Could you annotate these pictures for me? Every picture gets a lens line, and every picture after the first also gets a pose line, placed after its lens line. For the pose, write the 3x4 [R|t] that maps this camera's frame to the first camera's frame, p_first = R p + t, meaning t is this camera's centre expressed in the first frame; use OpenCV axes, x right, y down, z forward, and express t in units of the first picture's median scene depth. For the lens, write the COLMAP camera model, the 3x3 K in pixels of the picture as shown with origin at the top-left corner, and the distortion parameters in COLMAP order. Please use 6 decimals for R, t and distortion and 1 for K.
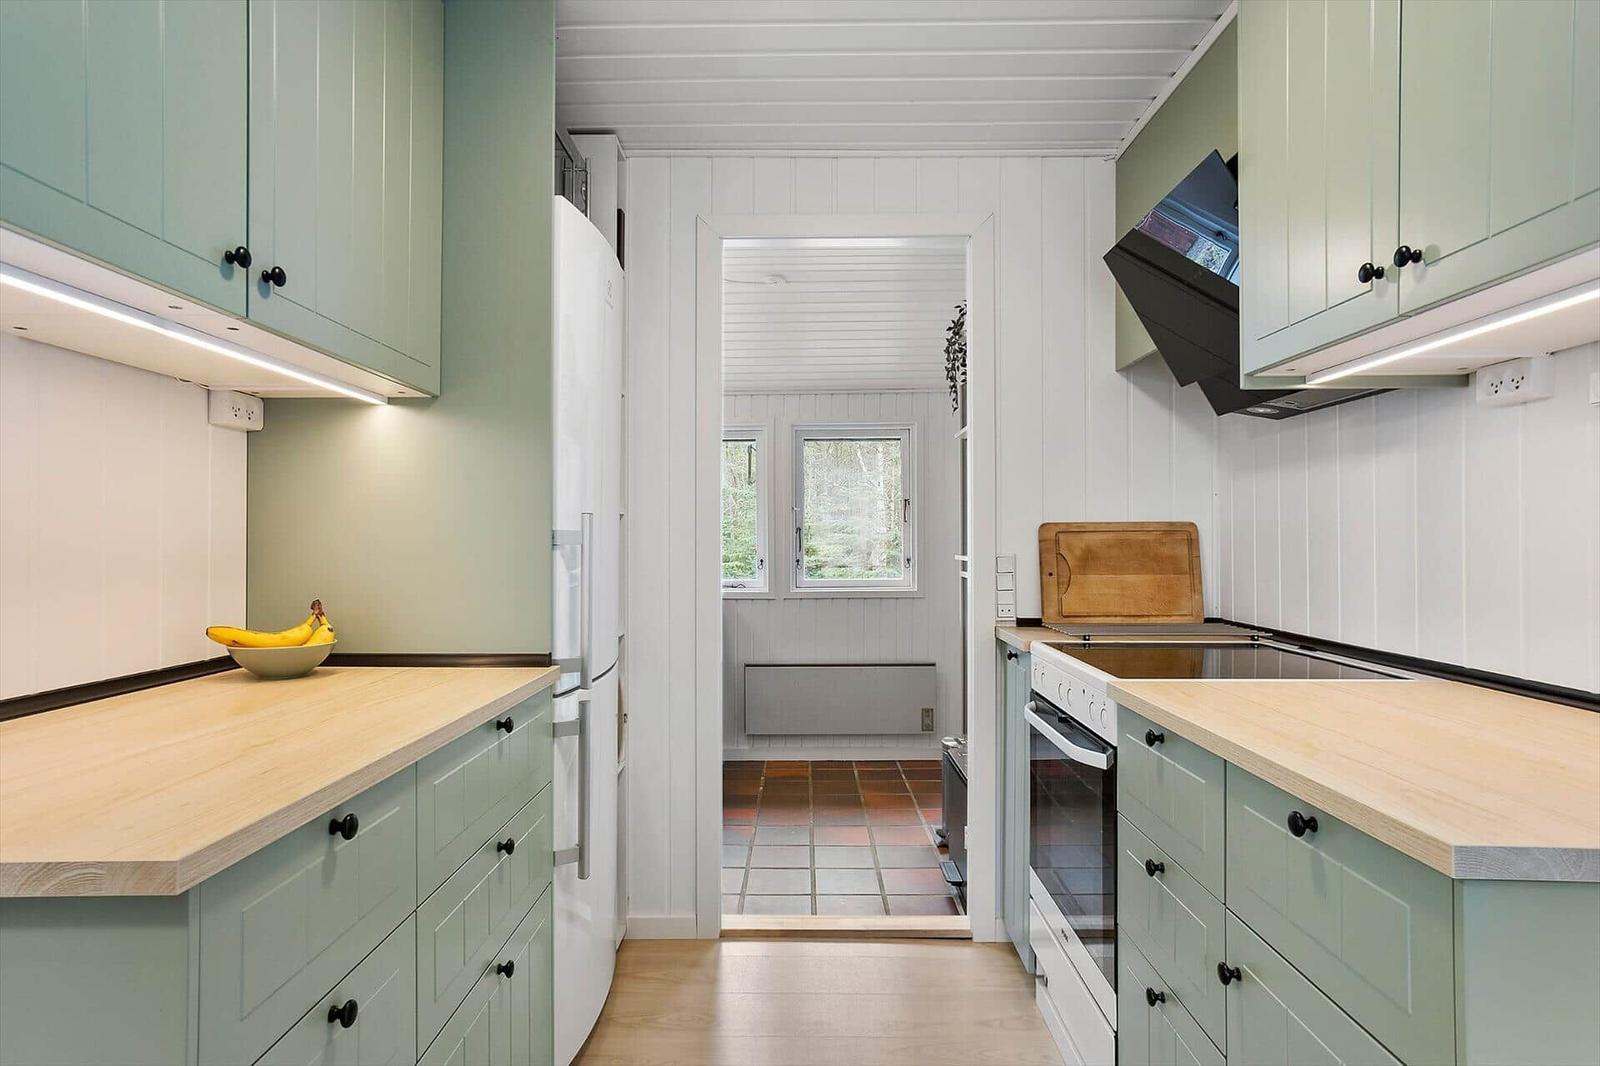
lens RADIAL K [[855.9, 0, 800.0], [0, 855.9, 533.0], [0, 0, 1]] dist [-0.032389, 0.001254]
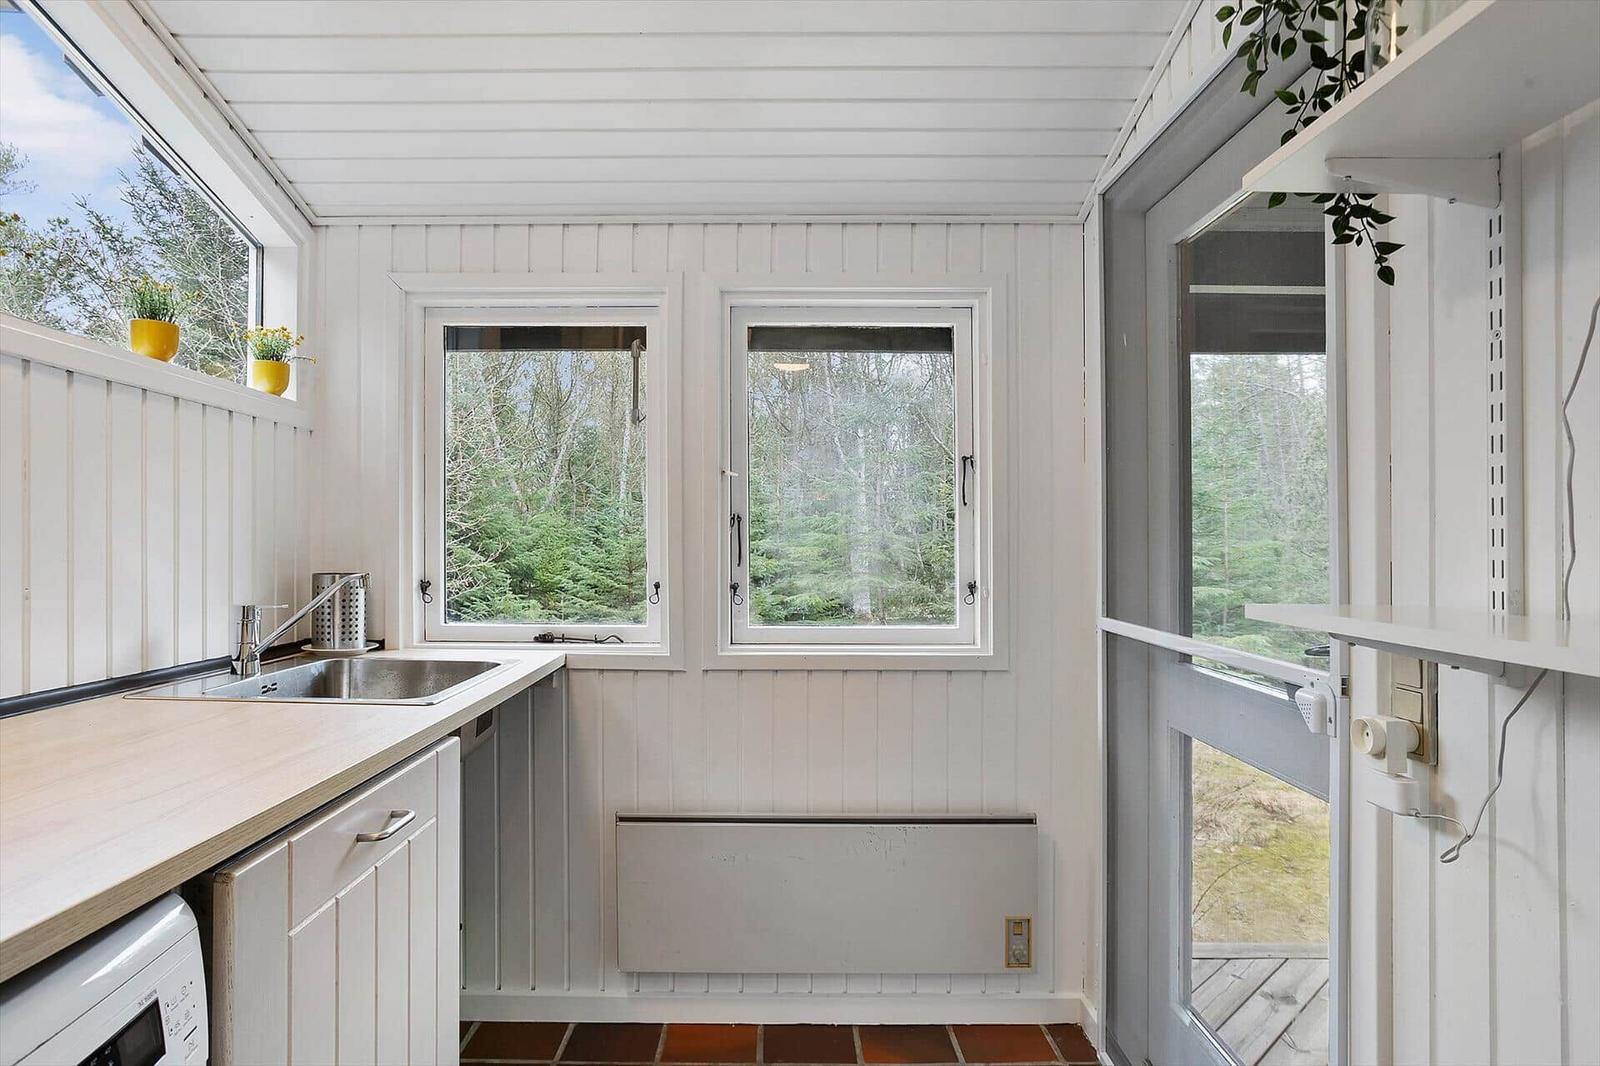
lens RADIAL K [[855.9, 0, 800.0], [0, 855.9, 533.0], [0, 0, 1]] dist [-0.032389, 0.001254]
pose [[0.999478, -0.005657, 0.031821, 0.020272], [0.005697, 0.999983, -0.001154, 0.002453], [-0.031814, 0.001335, 0.999493, 0.529663]]
